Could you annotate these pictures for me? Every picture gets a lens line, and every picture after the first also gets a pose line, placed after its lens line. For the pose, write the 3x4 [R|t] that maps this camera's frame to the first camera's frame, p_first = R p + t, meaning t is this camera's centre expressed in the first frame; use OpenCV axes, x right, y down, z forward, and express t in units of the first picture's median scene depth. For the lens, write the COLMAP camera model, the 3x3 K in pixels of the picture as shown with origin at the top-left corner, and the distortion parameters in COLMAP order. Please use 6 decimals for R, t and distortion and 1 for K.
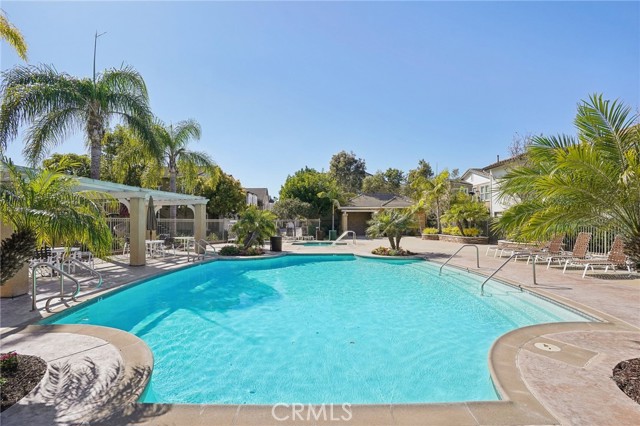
lens RADIAL K [[279.8, 0, 317.2], [0, 279.8, 211.7], [0, 0, 1]] dist [-0.027716, 0.000169]
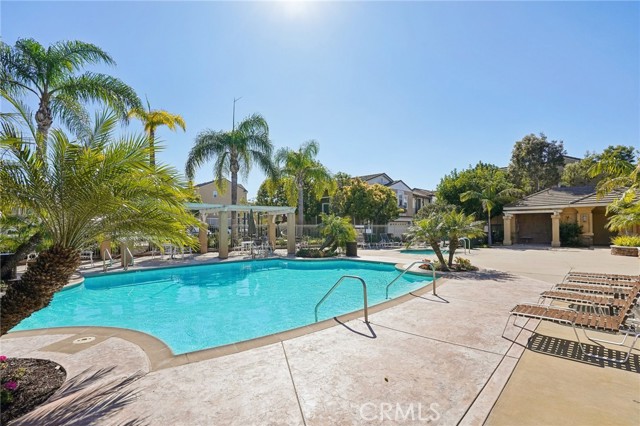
lens RADIAL K [[279.8, 0, 317.2], [0, 279.8, 211.7], [0, 0, 1]] dist [-0.027716, 0.000169]
pose [[0.755596, -0.033050, -0.654203, 0.332794], [0.022947, 0.999449, -0.023988, 0.000493], [0.654636, 0.003113, 0.755938, 0.108810]]
